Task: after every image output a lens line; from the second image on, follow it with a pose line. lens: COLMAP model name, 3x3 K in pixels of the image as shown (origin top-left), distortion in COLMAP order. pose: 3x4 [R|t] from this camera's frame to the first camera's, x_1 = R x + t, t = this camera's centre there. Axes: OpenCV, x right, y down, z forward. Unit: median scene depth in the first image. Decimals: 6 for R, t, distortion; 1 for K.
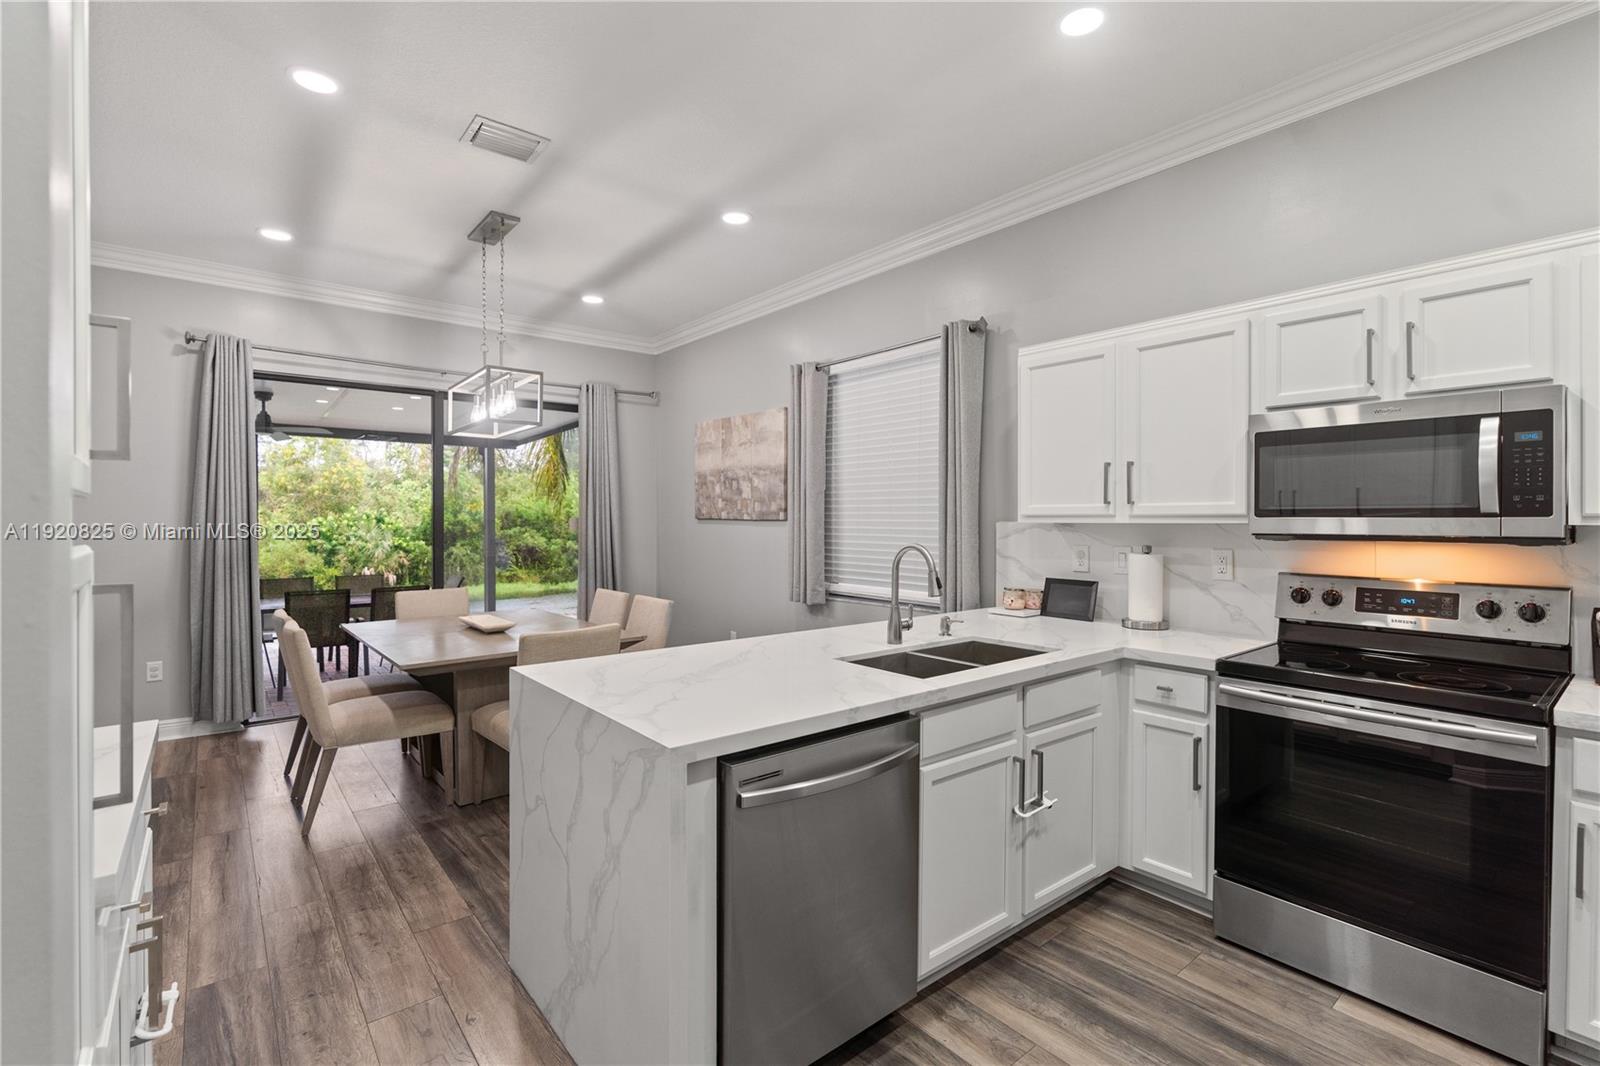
lens RADIAL K [[726.7, 0, 804.5], [0, 726.7, 522.1], [0, 0, 1]] dist [-0.009326, 0.002867]
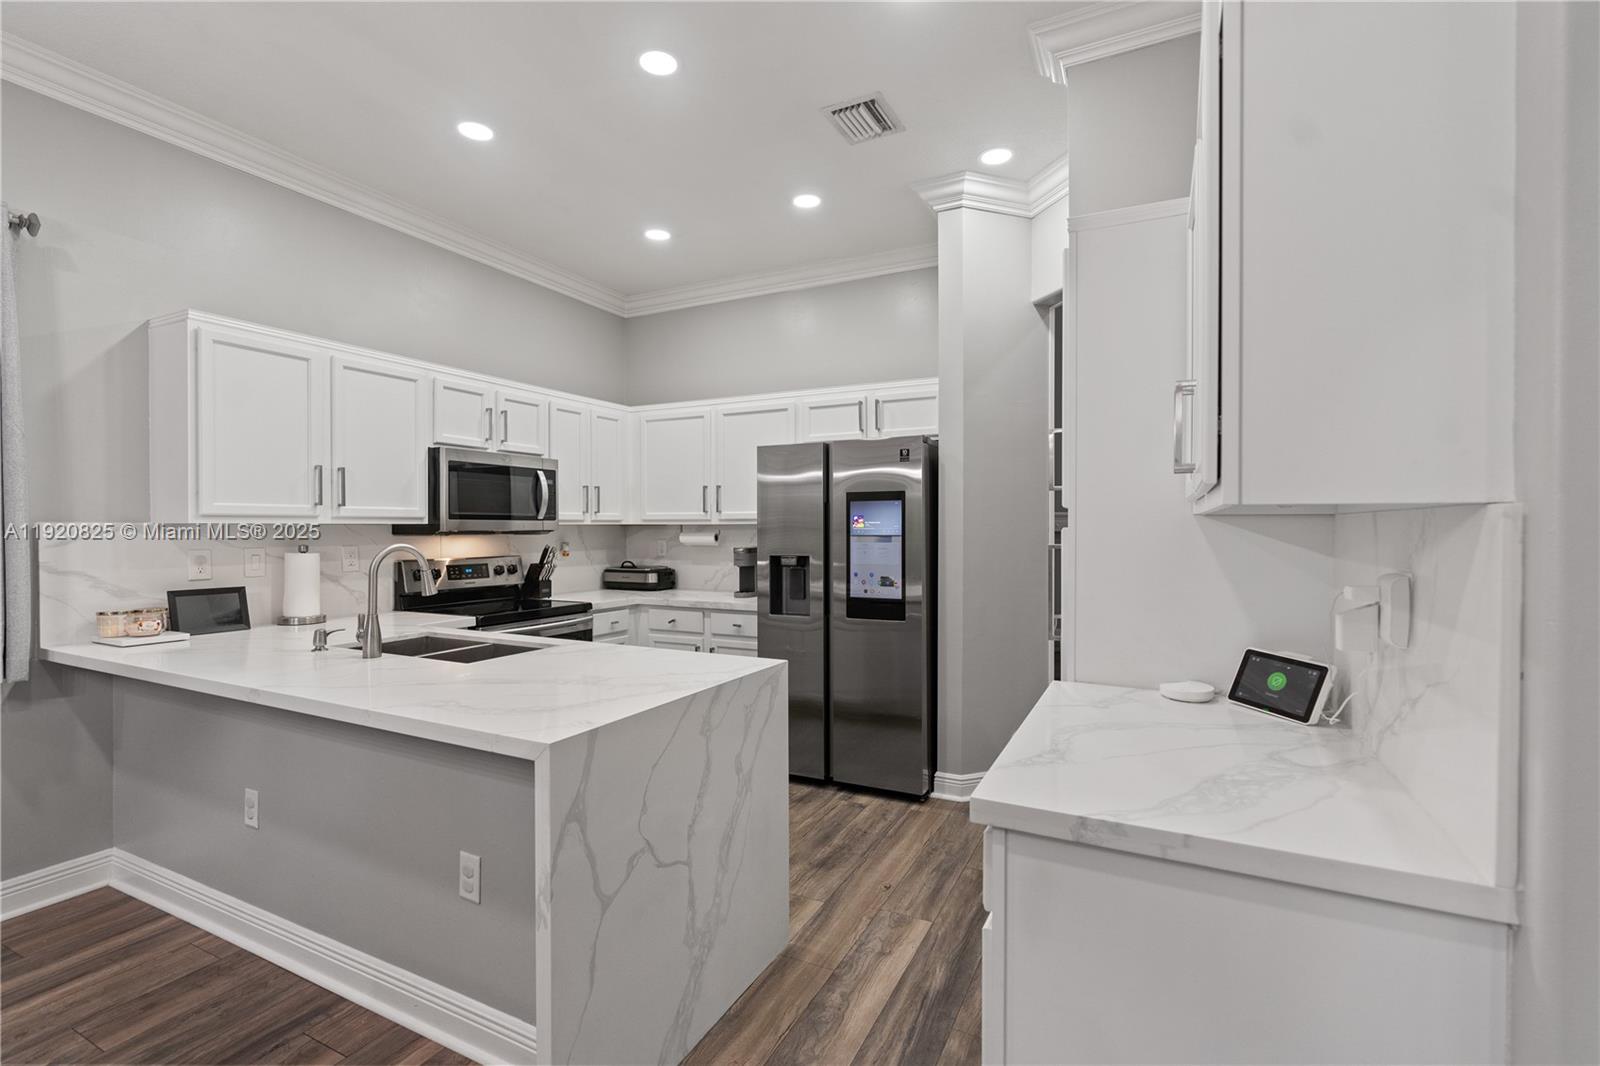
lens RADIAL K [[726.7, 0, 797.4], [0, 726.7, 530.7], [0, 0, 1]] dist [-0.009326, 0.002867]
pose [[-0.399486, -0.005919, 0.916720, -0.532047], [0.003619, 0.999961, 0.008033, 0.003567], [-0.916732, 0.006526, -0.399449, 0.518070]]
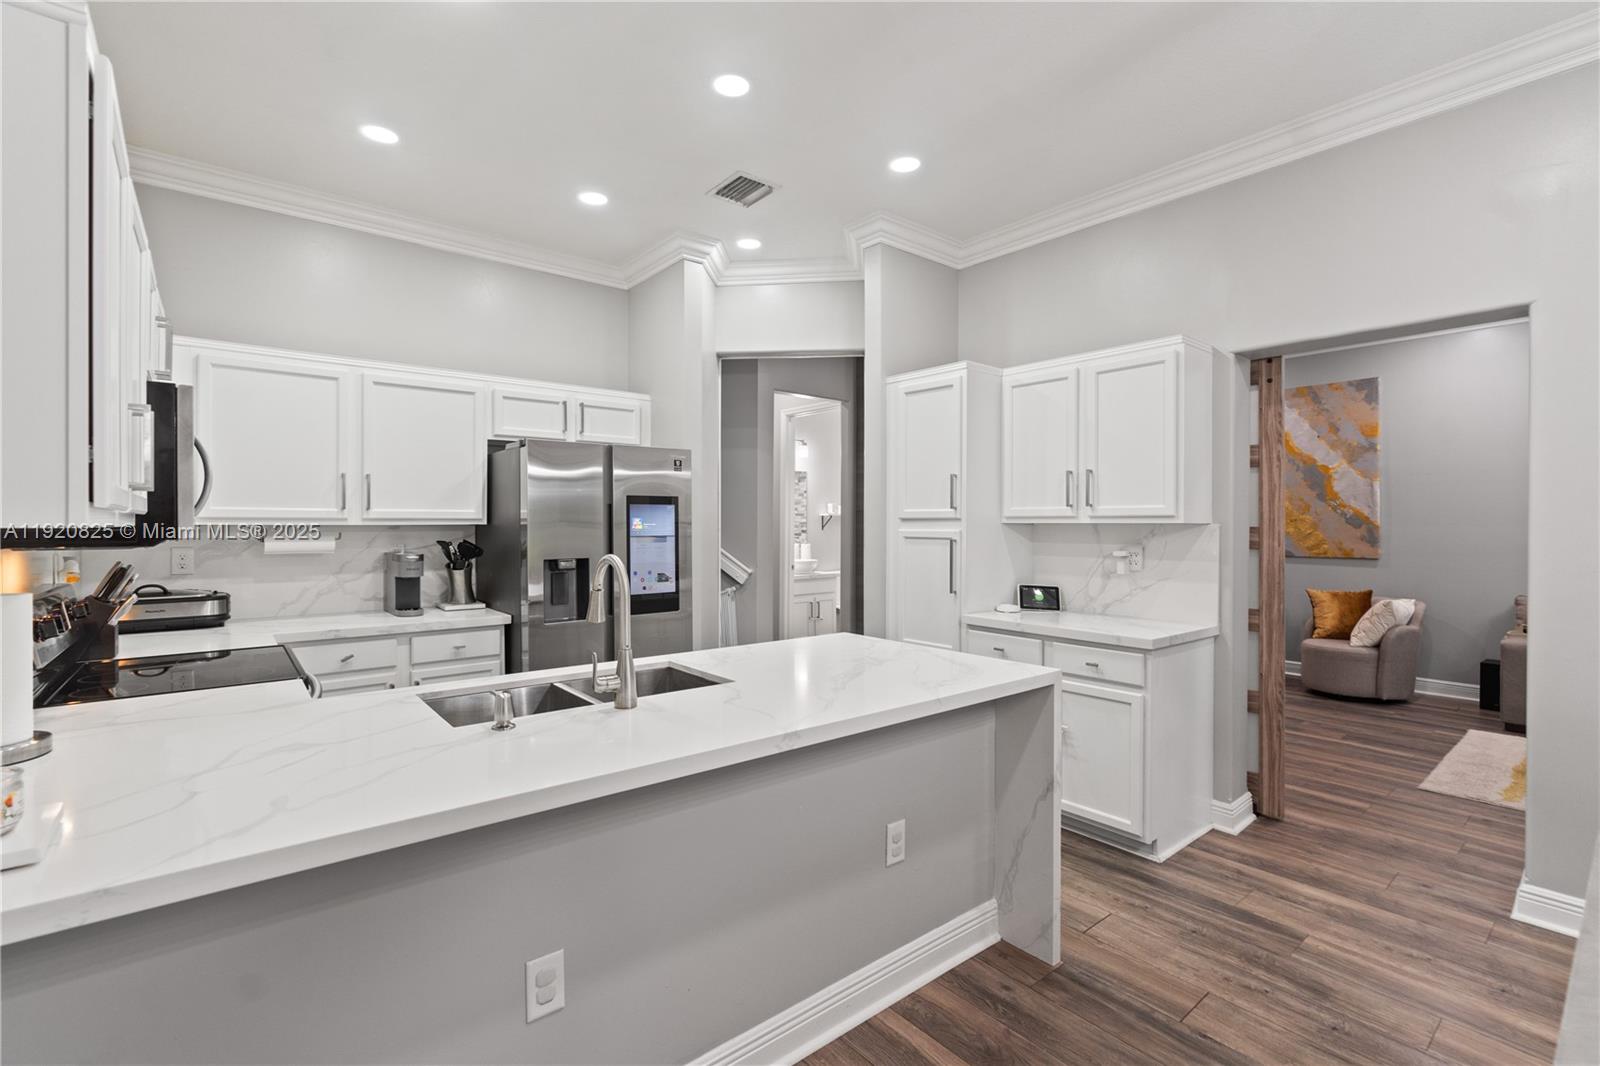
lens RADIAL K [[726.7, 0, 810.4], [0, 726.7, 521.8], [0, 0, 1]] dist [-0.009326, 0.002867]
pose [[-0.999998, -0.001884, 0.000473, -0.028250], [-0.001884, 0.999998, 0.001043, -0.002729], [-0.000475, 0.001042, -0.999999, 0.988299]]
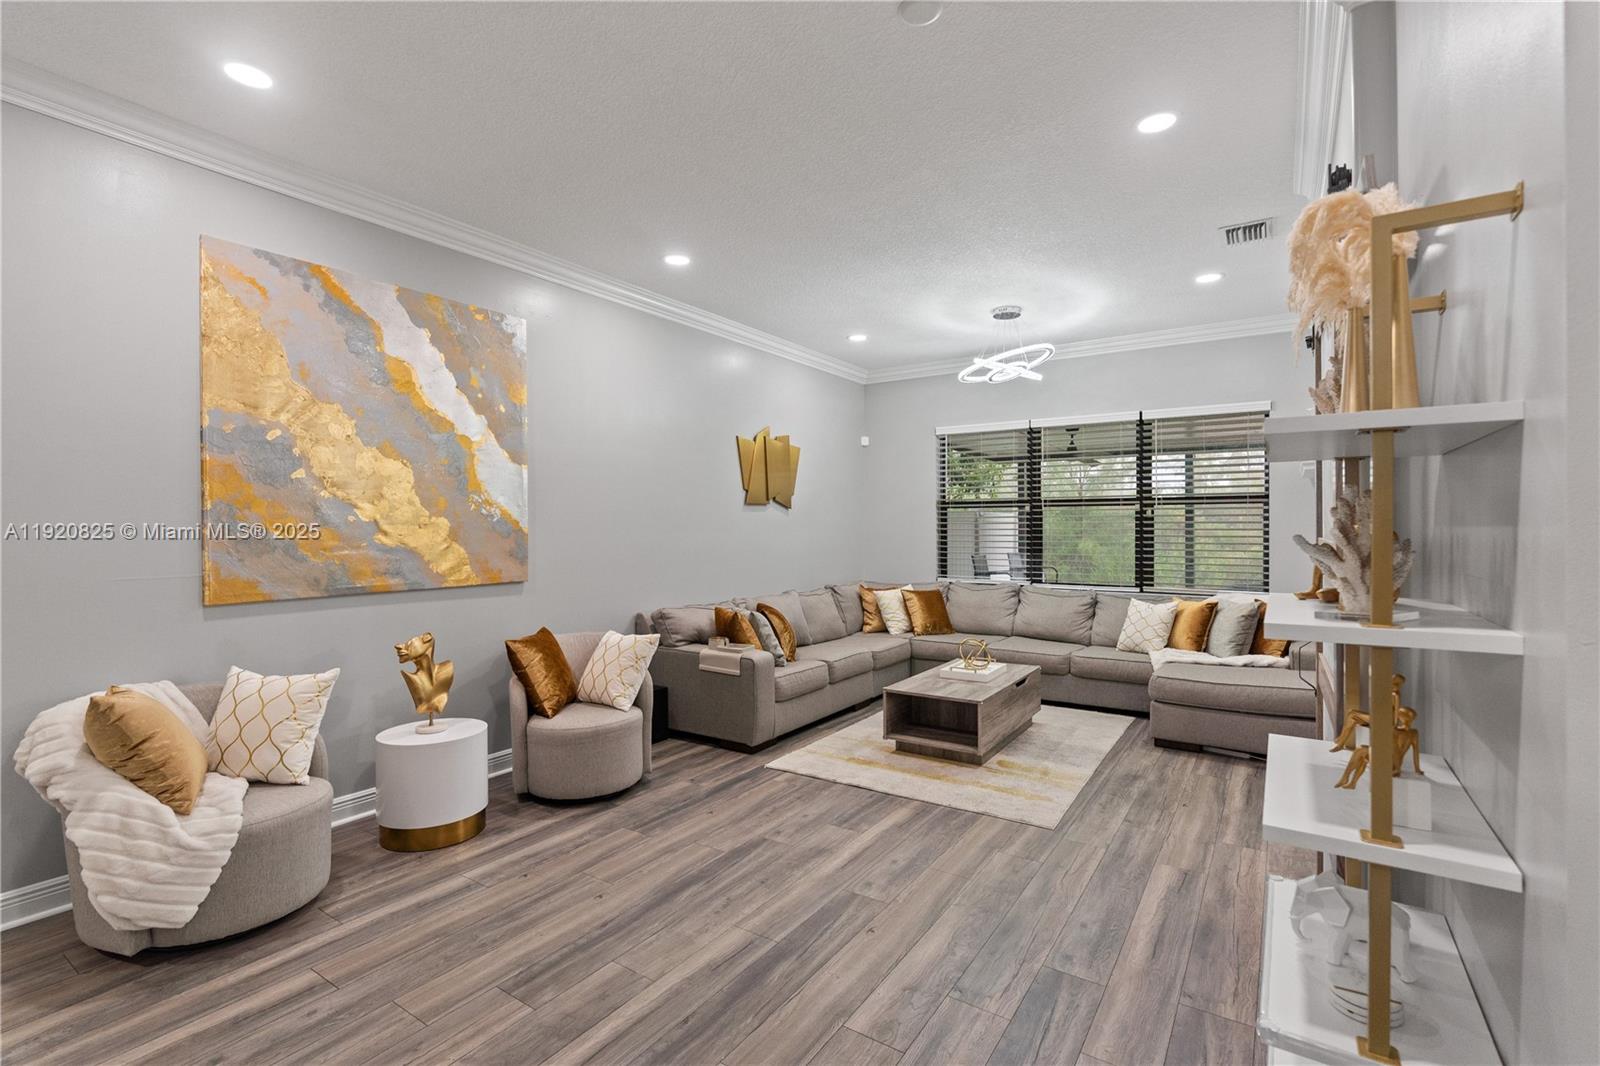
lens RADIAL K [[726.7, 0, 791.5], [0, 726.7, 533.5], [0, 0, 1]] dist [-0.009326, 0.002867]
pose [[0.276701, 0.008986, -0.960914, -0.091104], [0.000016, 0.999956, 0.009356, -0.005630], [0.960956, -0.002604, 0.276689, -0.278885]]
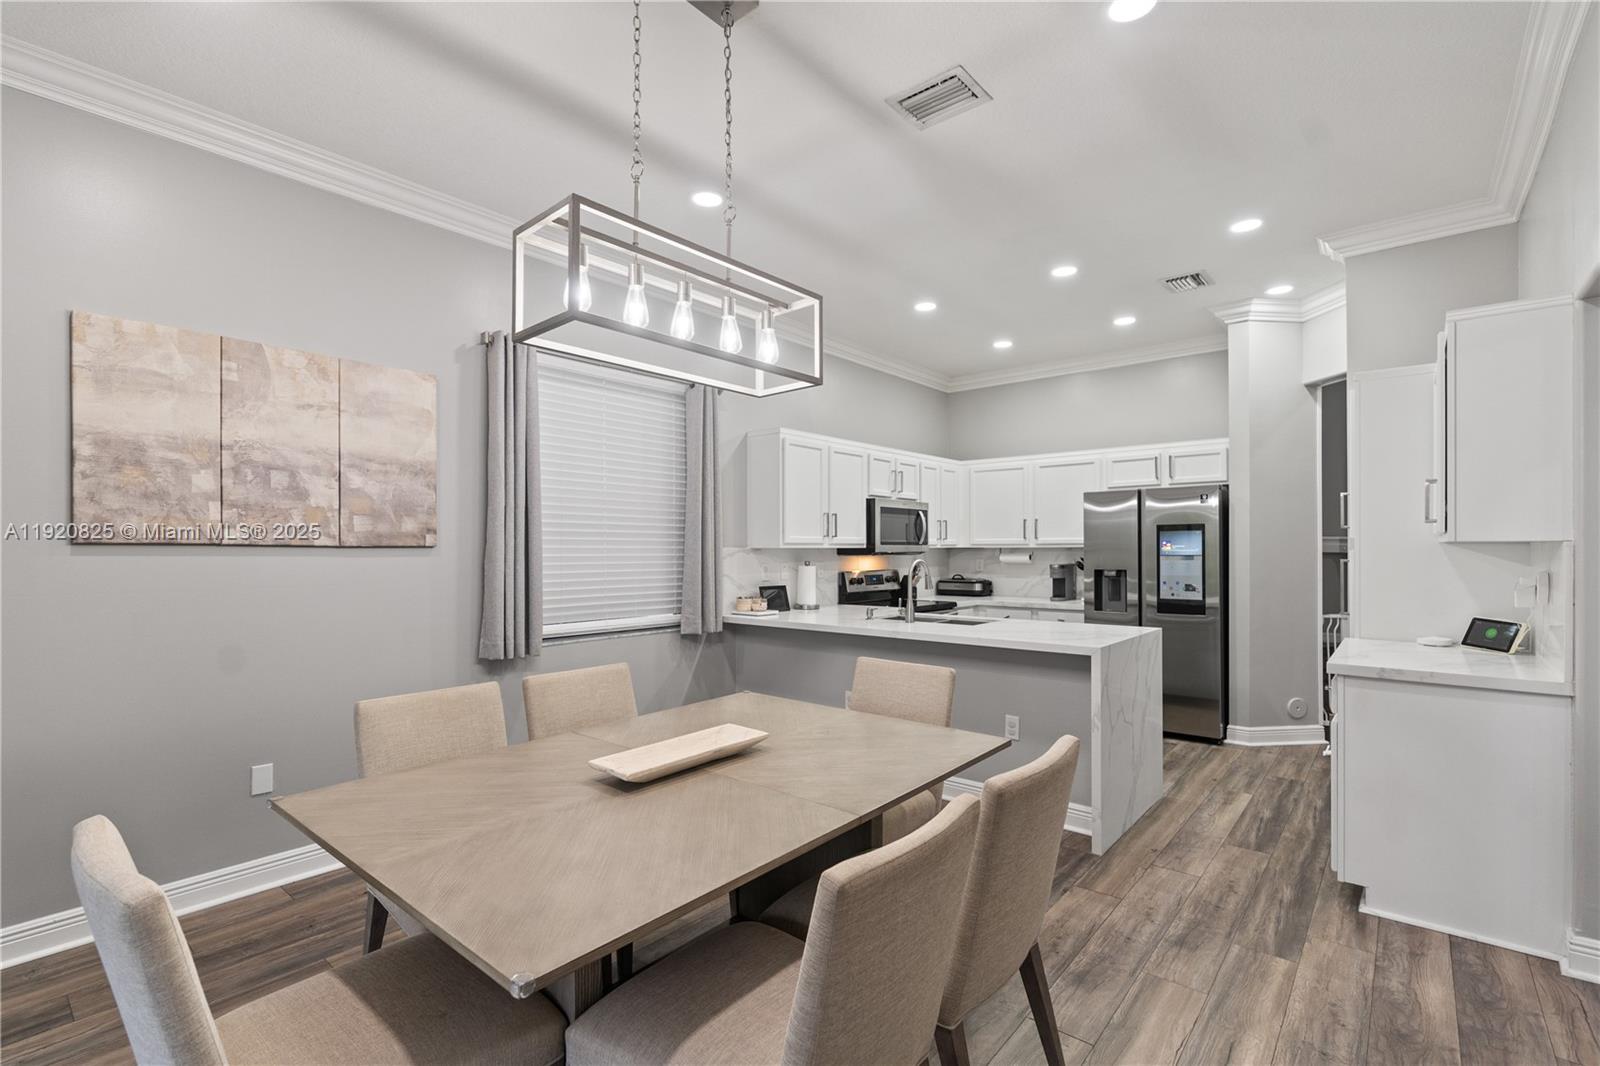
lens RADIAL K [[726.7, 0, 806.8], [0, 726.7, 548.4], [0, 0, 1]] dist [-0.009326, 0.002867]
pose [[-0.183126, -0.000069, 0.983090, -0.836844], [0.005835, 0.999982, 0.001157, 0.000184], [-0.983072, 0.005948, -0.183122, 0.897612]]
